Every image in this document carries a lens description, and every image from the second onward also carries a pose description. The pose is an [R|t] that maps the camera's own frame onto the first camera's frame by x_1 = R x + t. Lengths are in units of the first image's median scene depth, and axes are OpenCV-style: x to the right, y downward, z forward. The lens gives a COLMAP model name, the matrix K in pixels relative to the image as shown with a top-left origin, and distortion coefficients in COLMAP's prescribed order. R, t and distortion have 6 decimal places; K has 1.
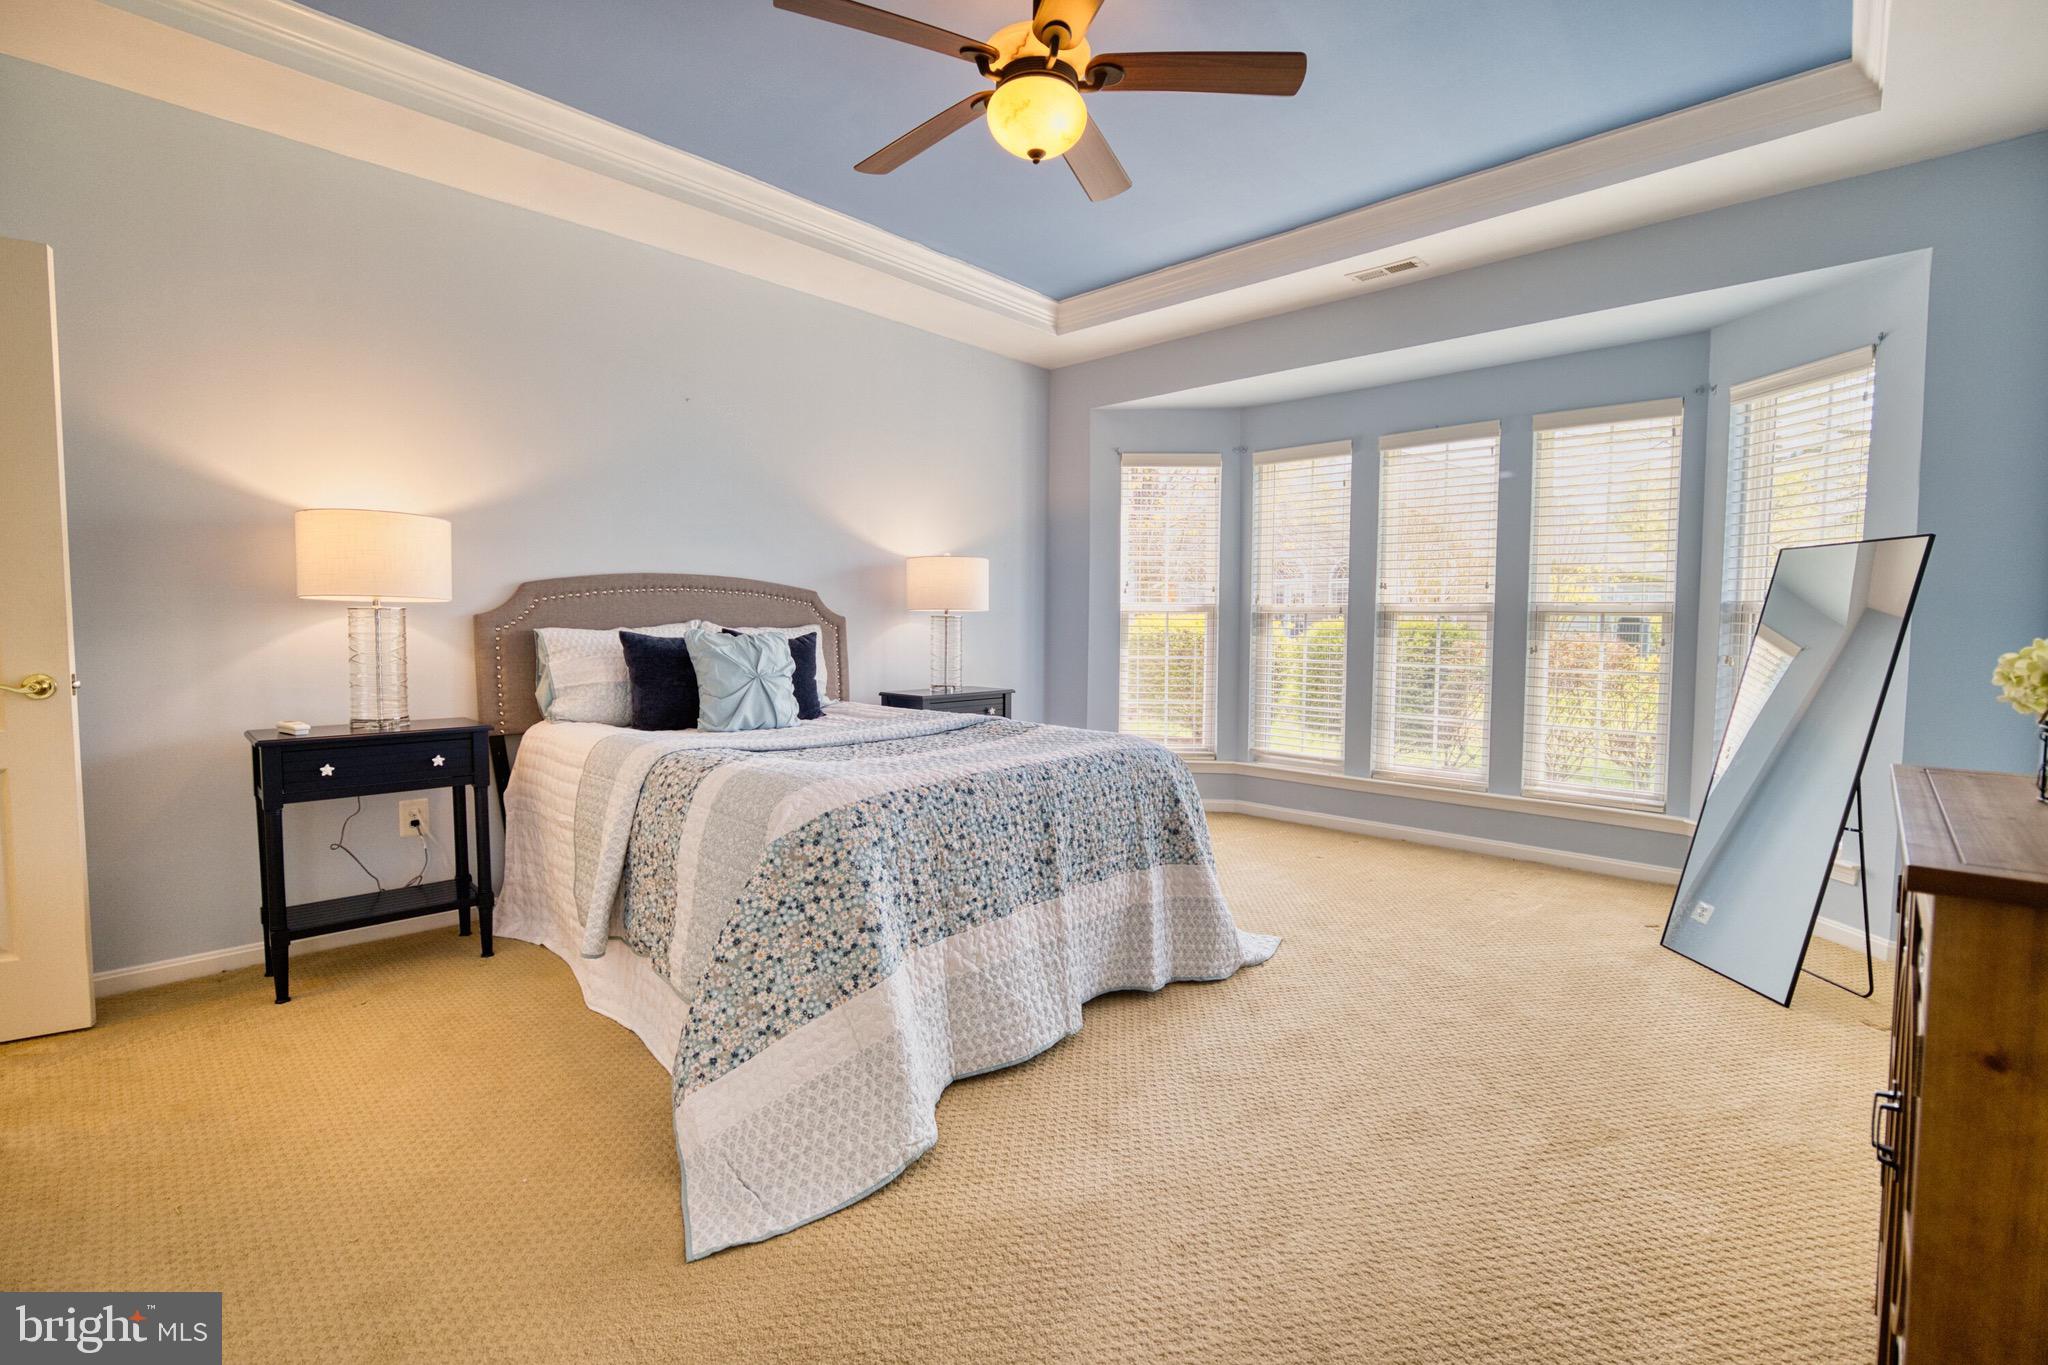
lens RADIAL K [[923.0, 0, 1024.0], [0, 923.0, 682.5], [0, 0, 1]] dist [-0.001157, -0.000195]
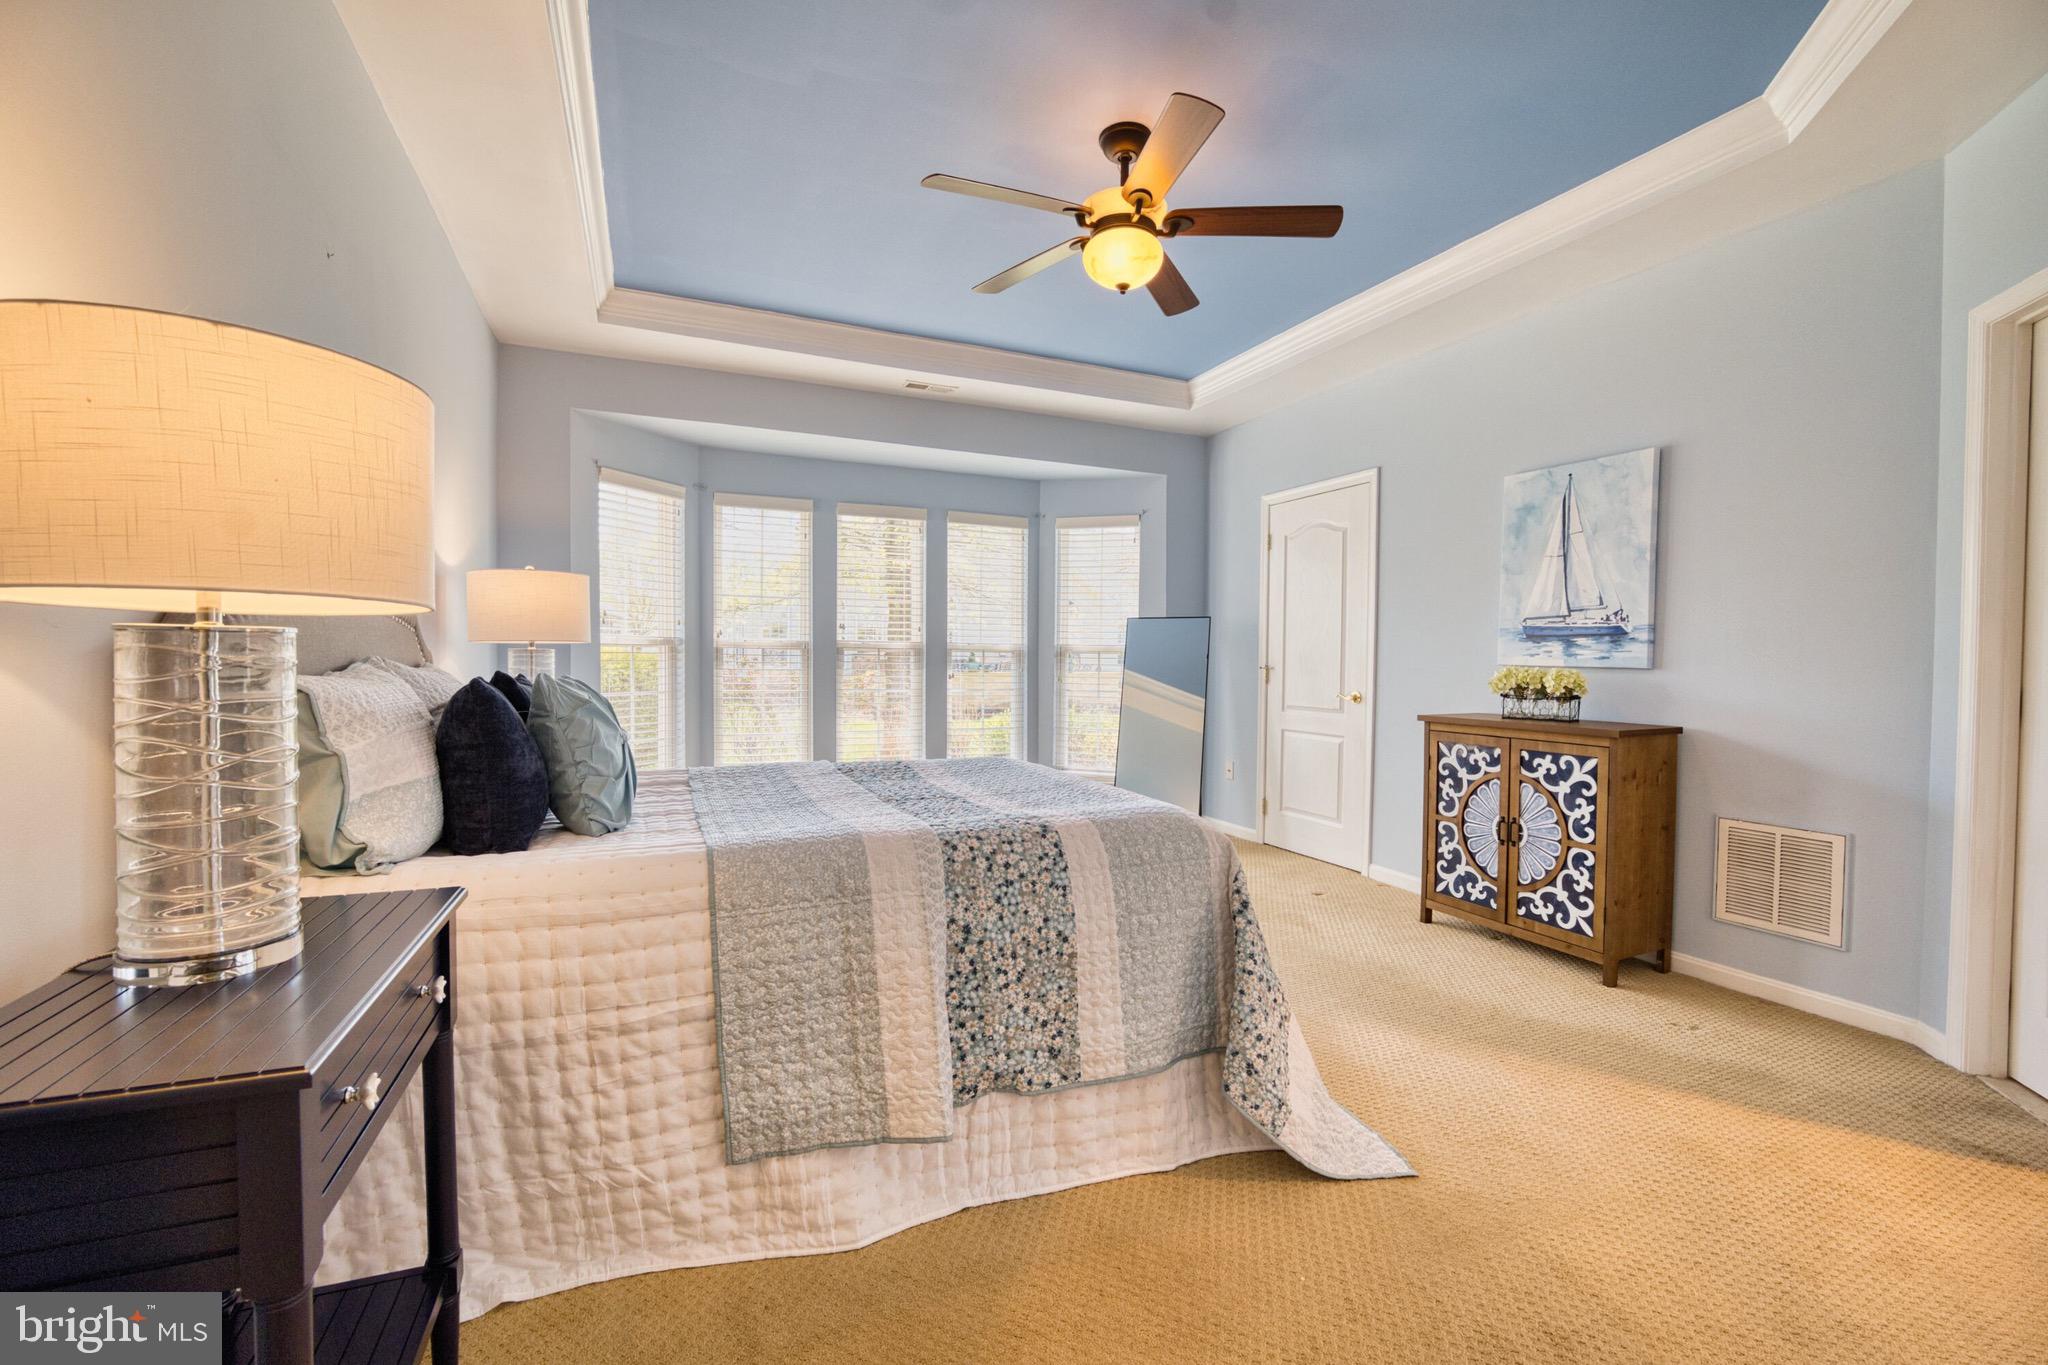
lens RADIAL K [[838.0, 0, 1025.3], [0, 838.0, 688.1], [0, 0, 1]] dist [-0.047642, 0.006474]
pose [[0.381962, -0.034783, 0.923523, -0.563357], [0.054483, 0.998401, 0.015070, -0.028827], [-0.922571, 0.044560, 0.383246, 0.383568]]
